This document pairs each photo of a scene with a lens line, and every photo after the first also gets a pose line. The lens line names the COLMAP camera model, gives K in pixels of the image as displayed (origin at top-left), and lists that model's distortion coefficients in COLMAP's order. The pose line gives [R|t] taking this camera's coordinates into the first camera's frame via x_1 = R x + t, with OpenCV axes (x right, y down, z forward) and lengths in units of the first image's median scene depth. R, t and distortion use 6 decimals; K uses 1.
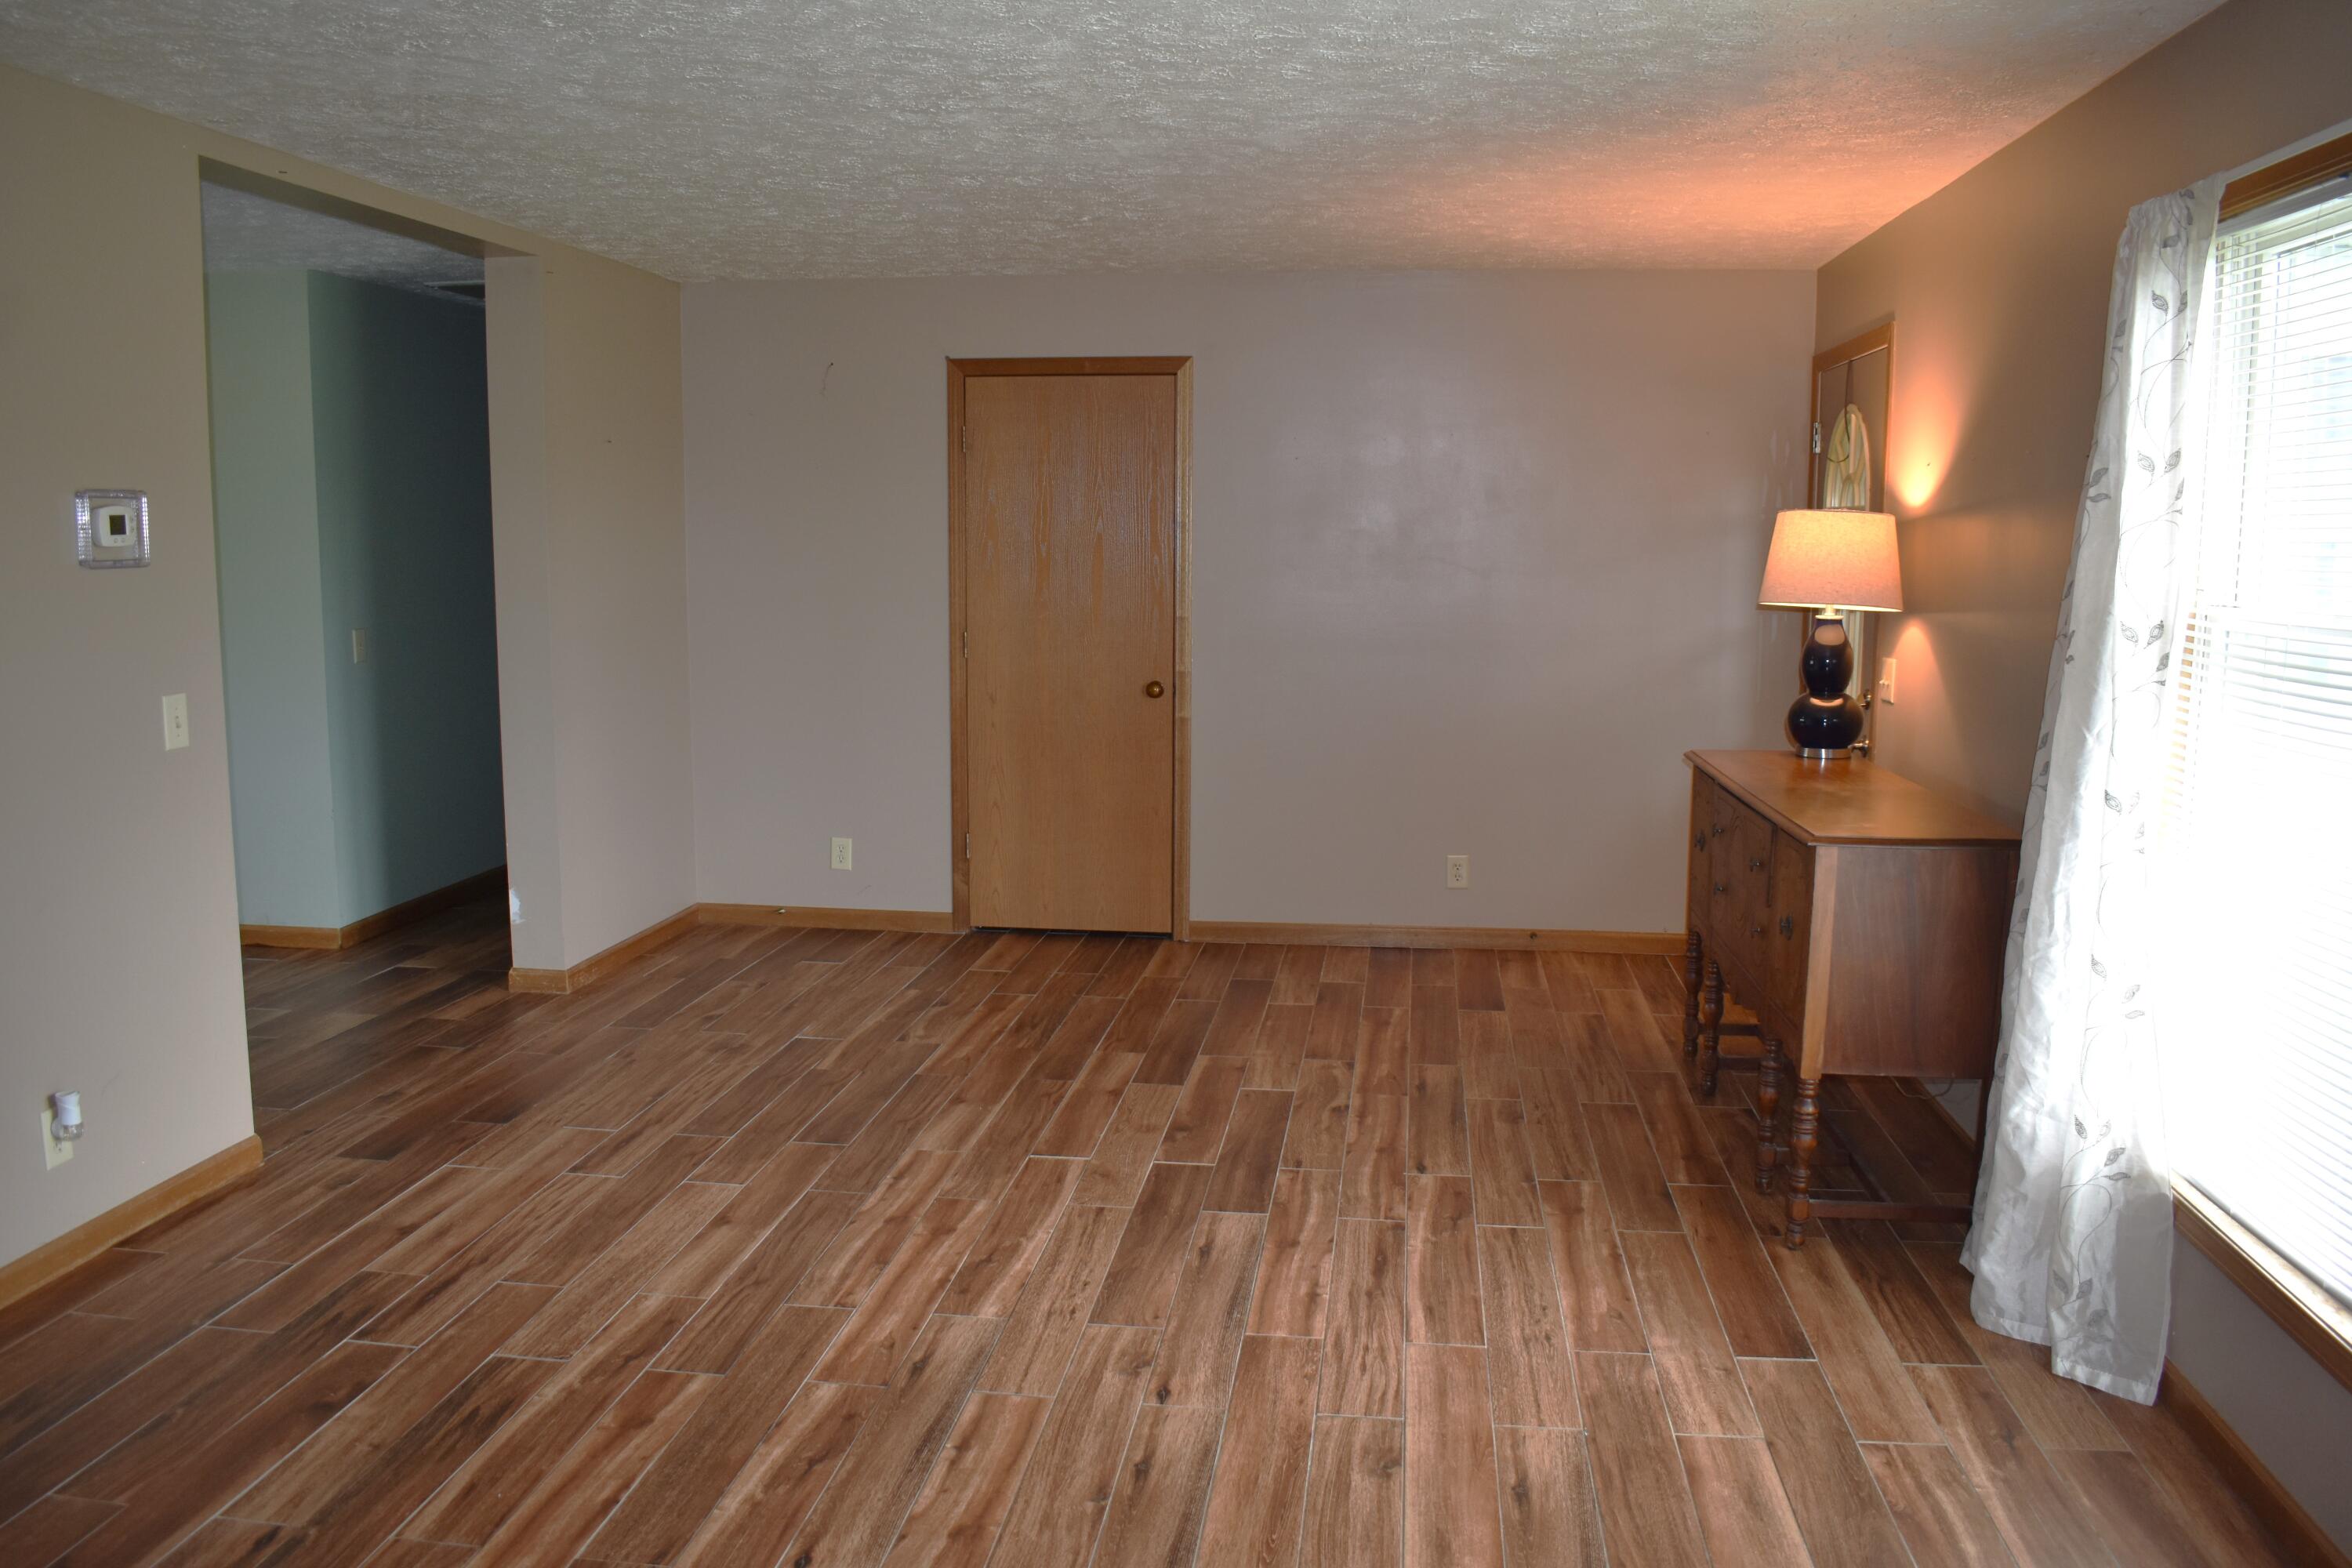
lens RADIAL K [[1834.6, 0, 1172.3], [0, 1834.6, 782.8], [0, 0, 1]] dist [-0.095469, 0.016875]
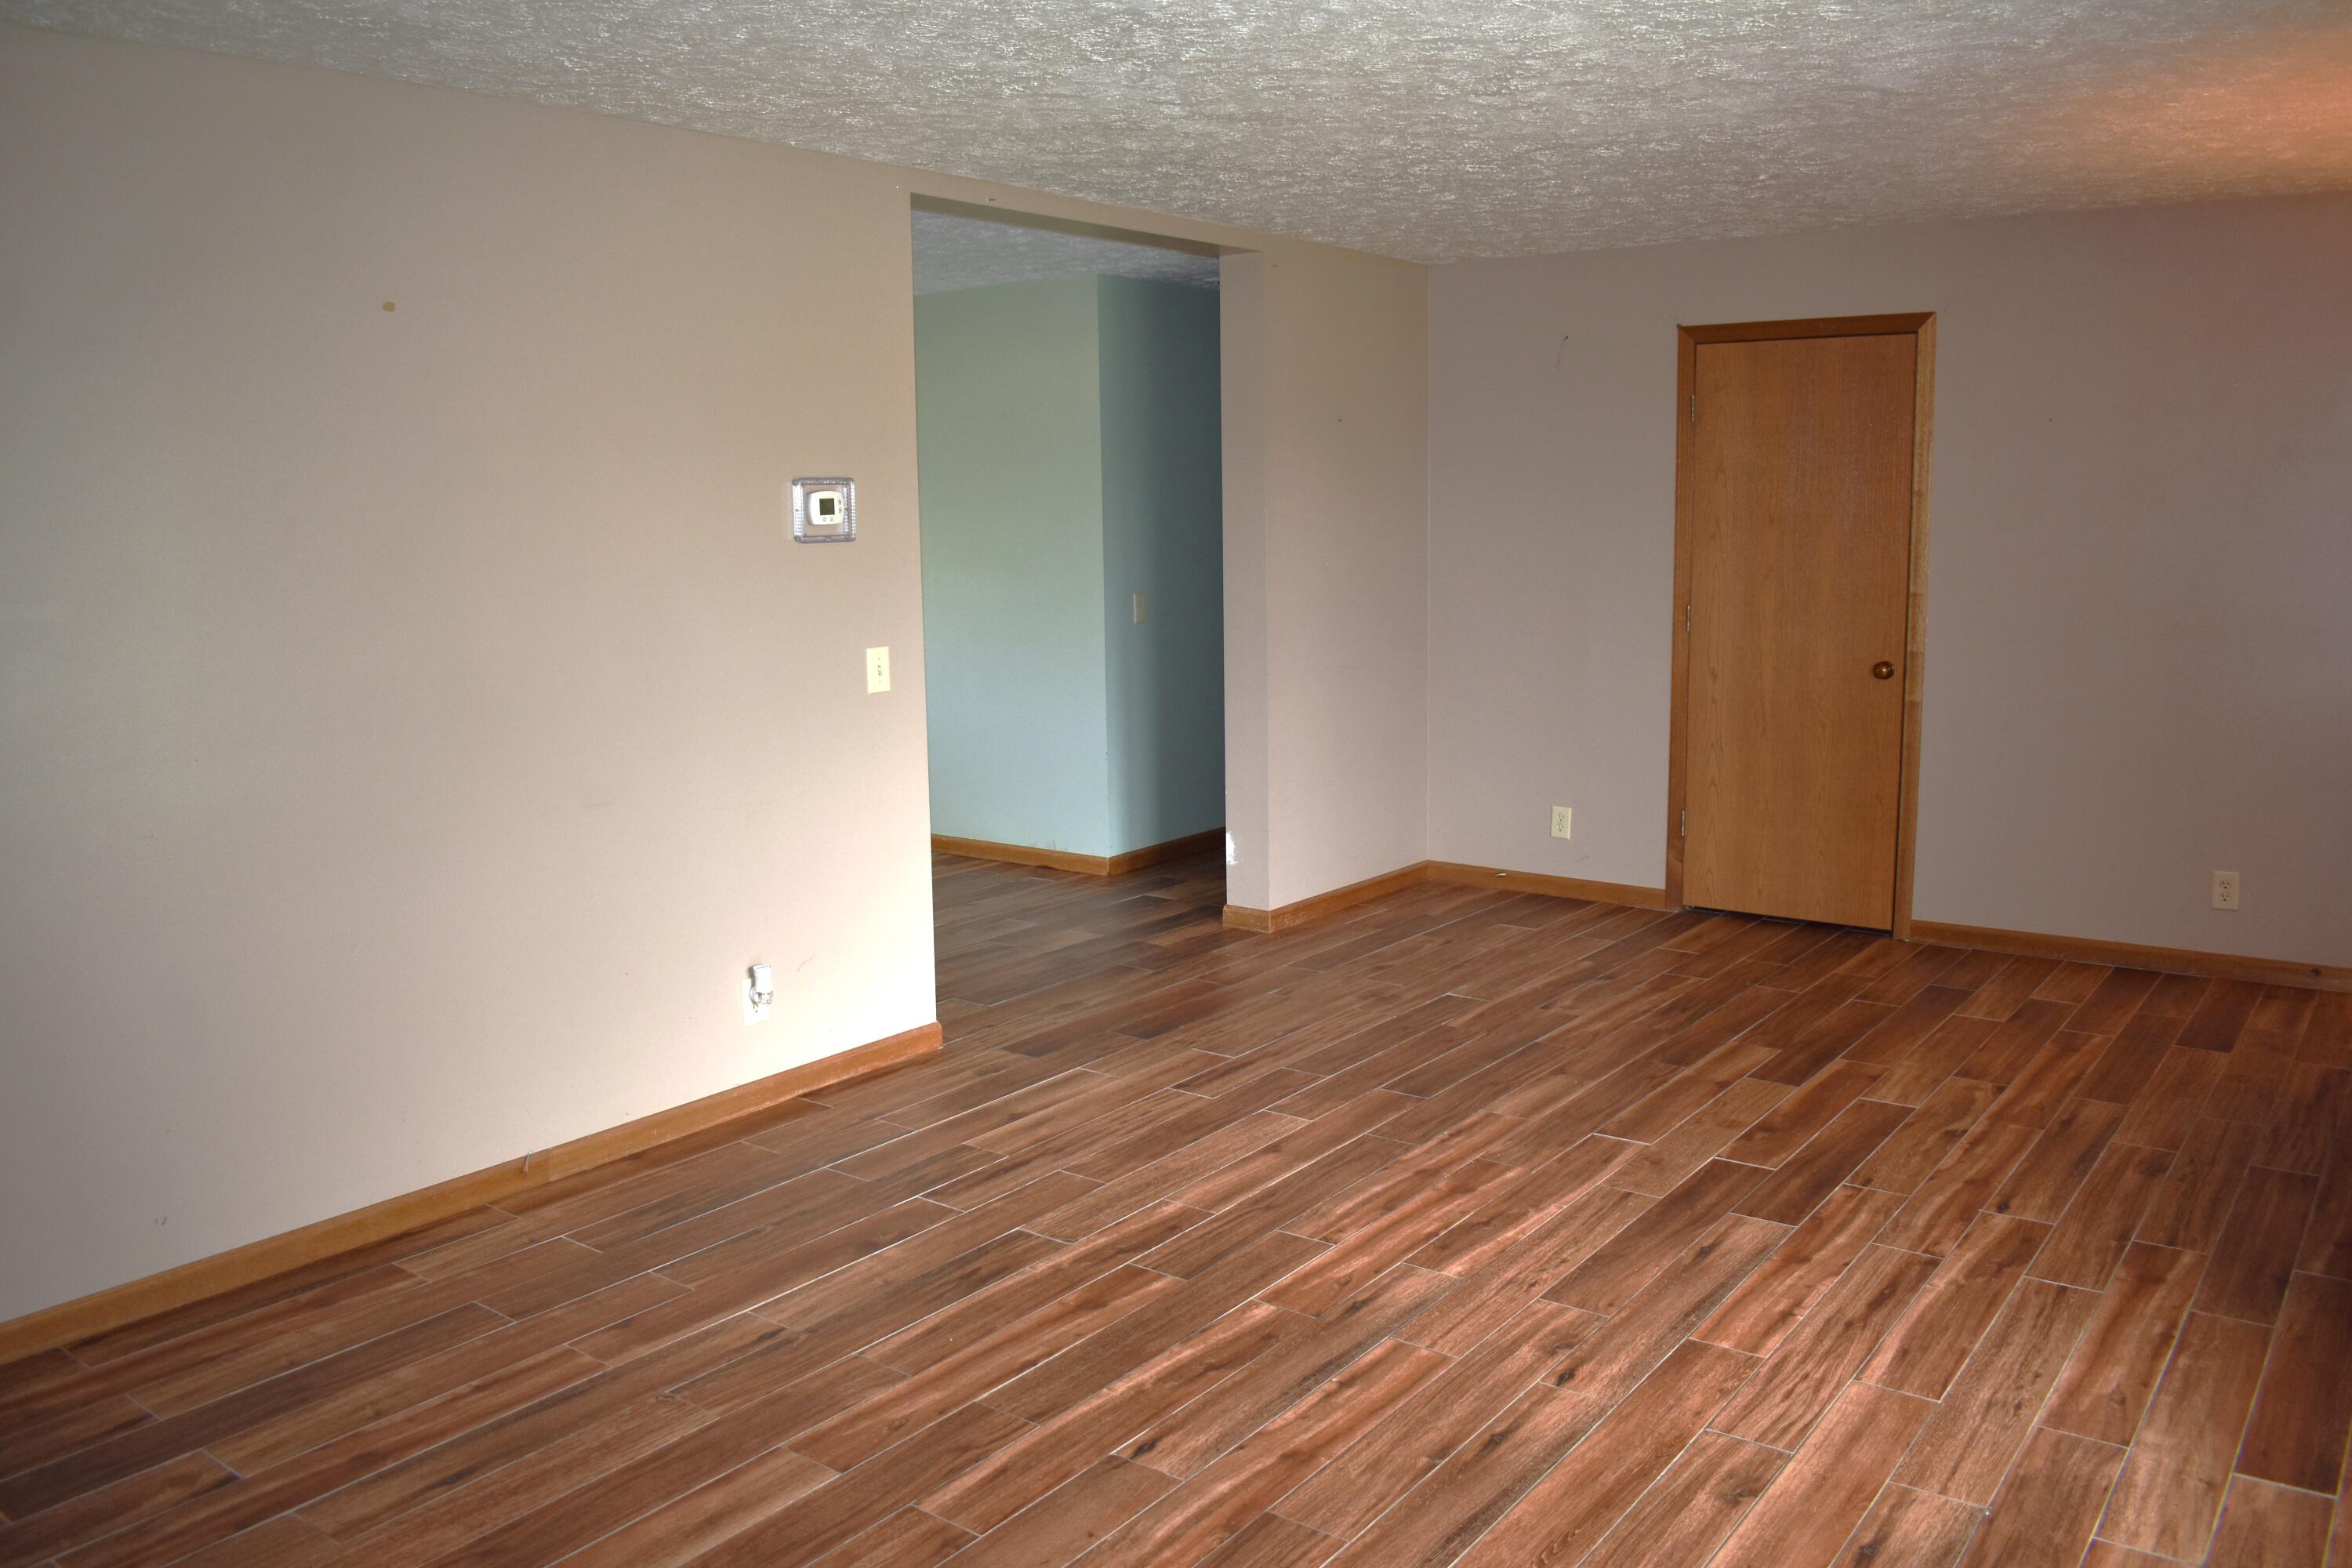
lens RADIAL K [[1834.6, 0, 1169.9], [0, 1834.6, 780.9], [0, 0, 1]] dist [-0.095469, 0.016875]
pose [[0.868068, 0.058421, -0.492995, 0.249100], [-0.049973, 0.998291, 0.030307, -0.007597], [0.493923, -0.001672, 0.869504, 0.029084]]
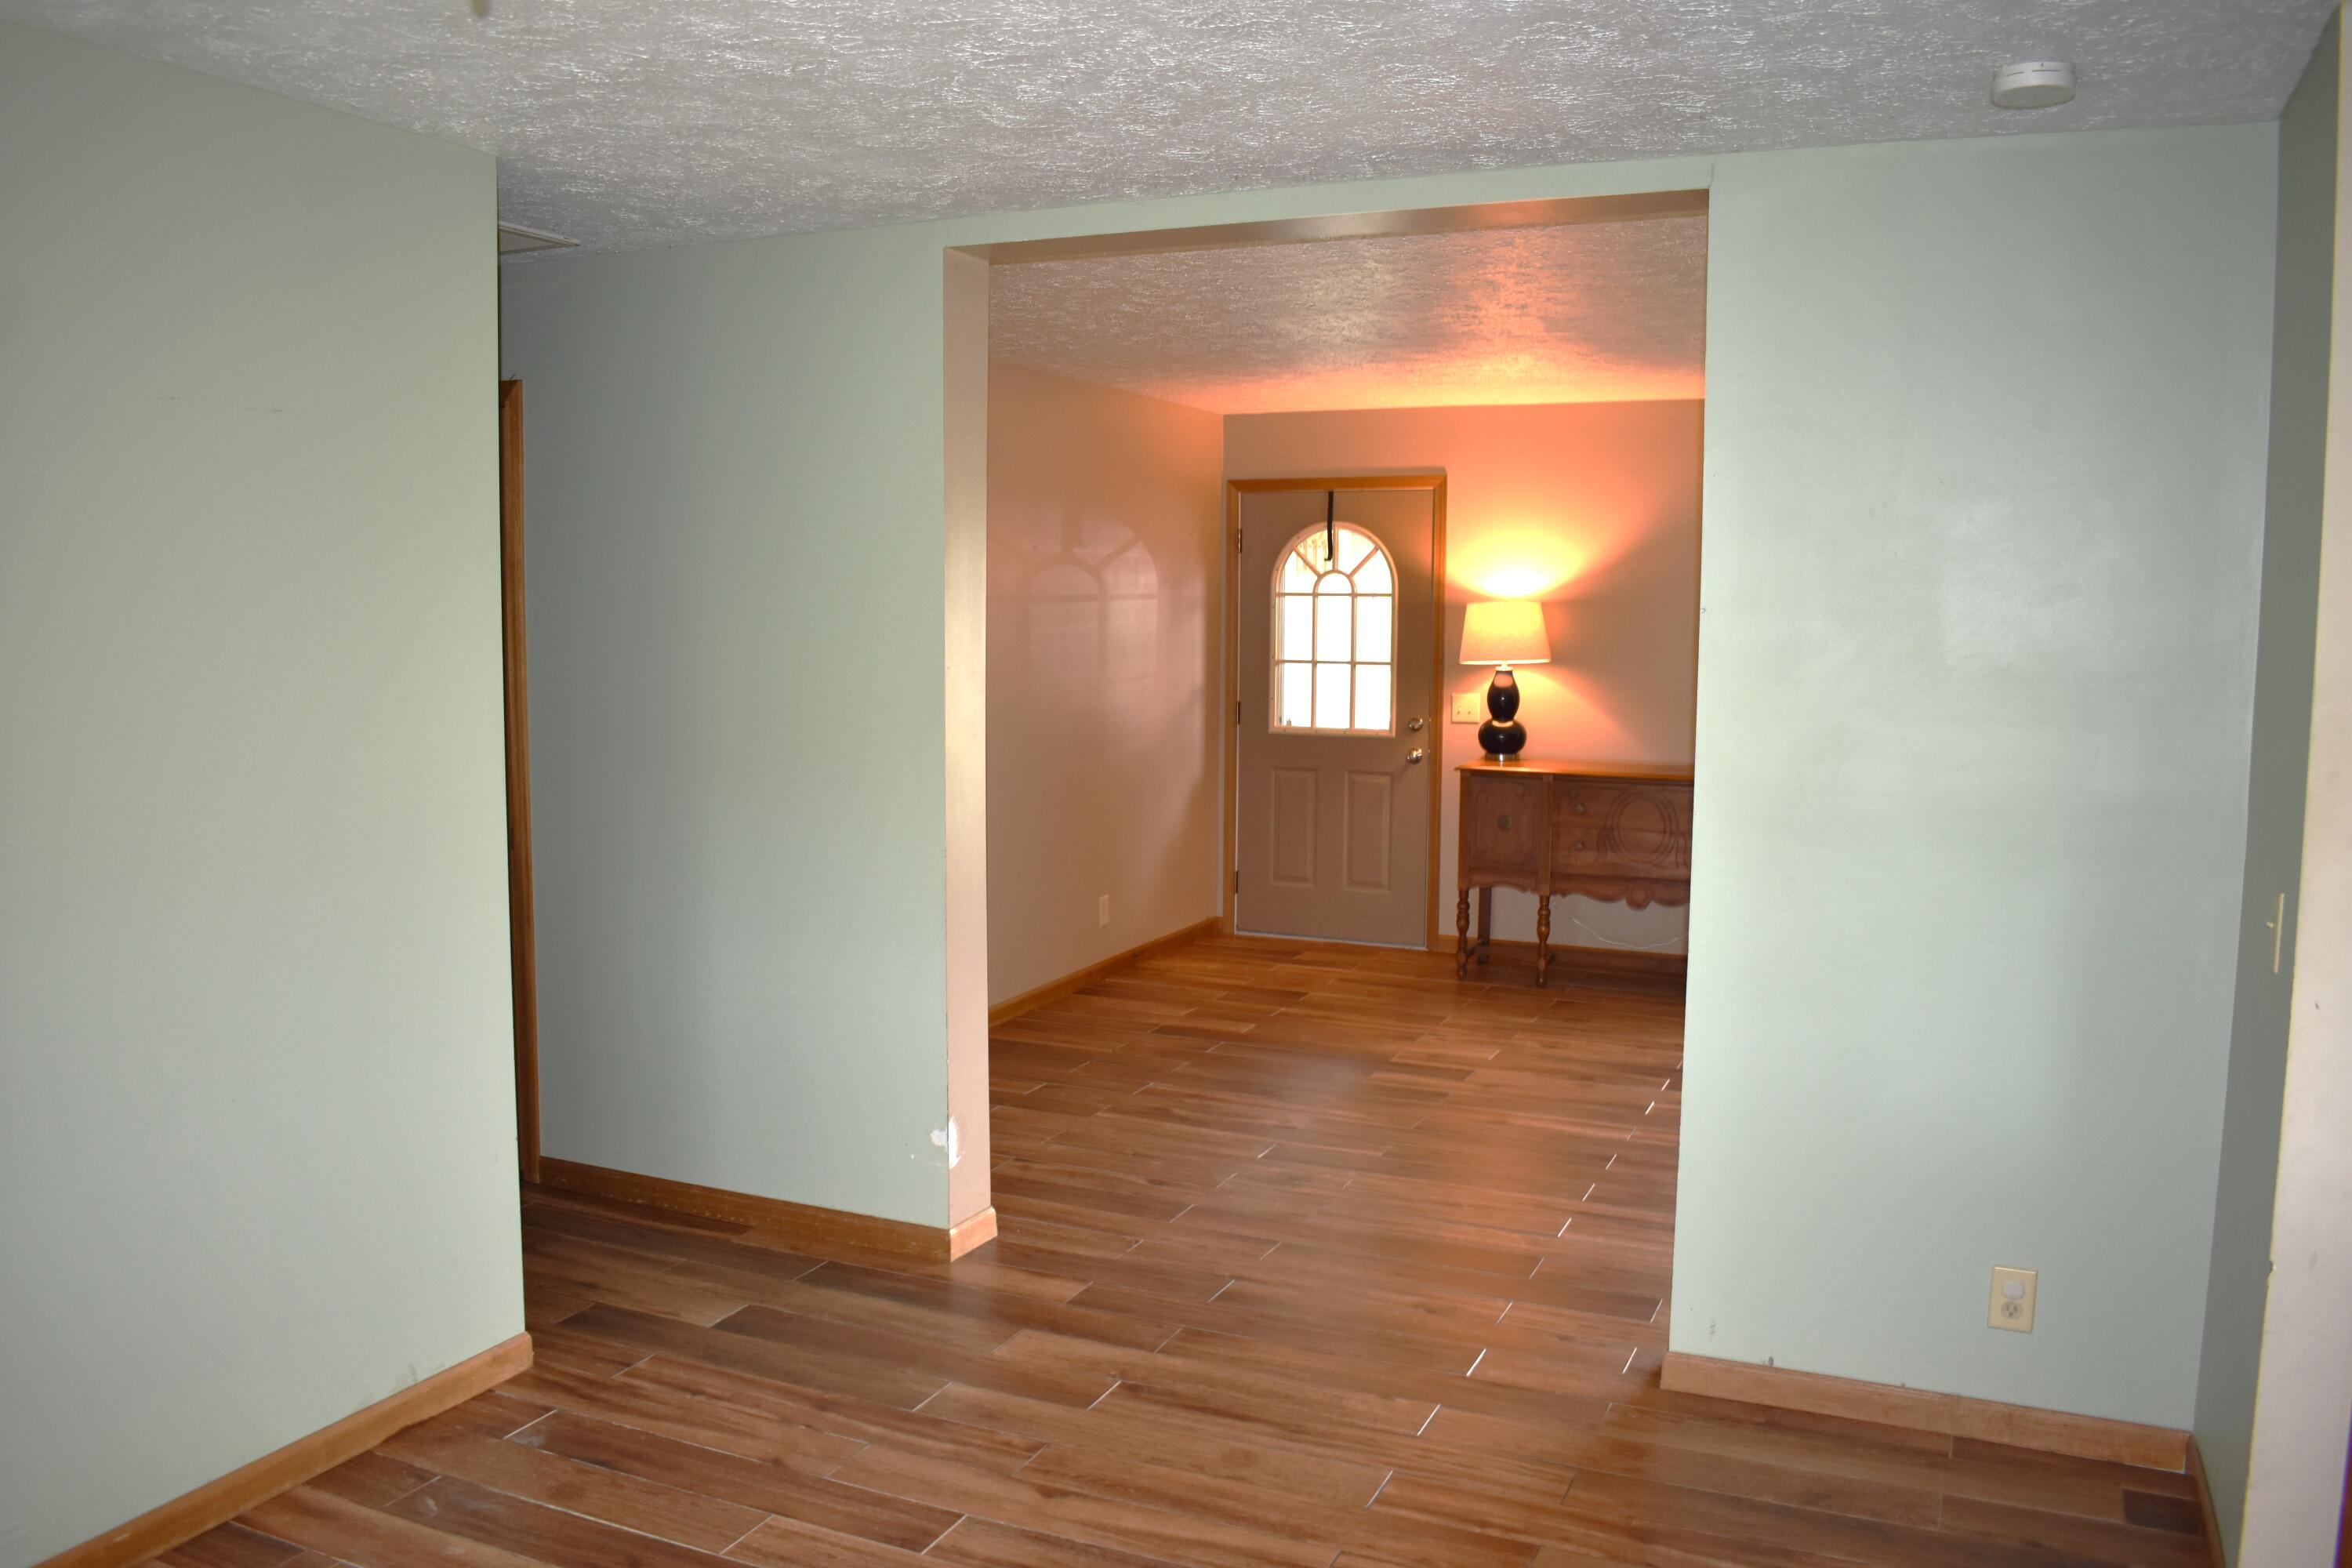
lens RADIAL K [[1834.6, 0, 1177.5], [0, 1834.6, 784.8], [0, 0, 1]] dist [-0.095469, 0.016875]
pose [[0.278554, -0.095360, 0.955675, -1.688659], [0.123405, 0.990364, 0.062852, -0.175751], [-0.952459, 0.100427, 0.287638, 1.154913]]
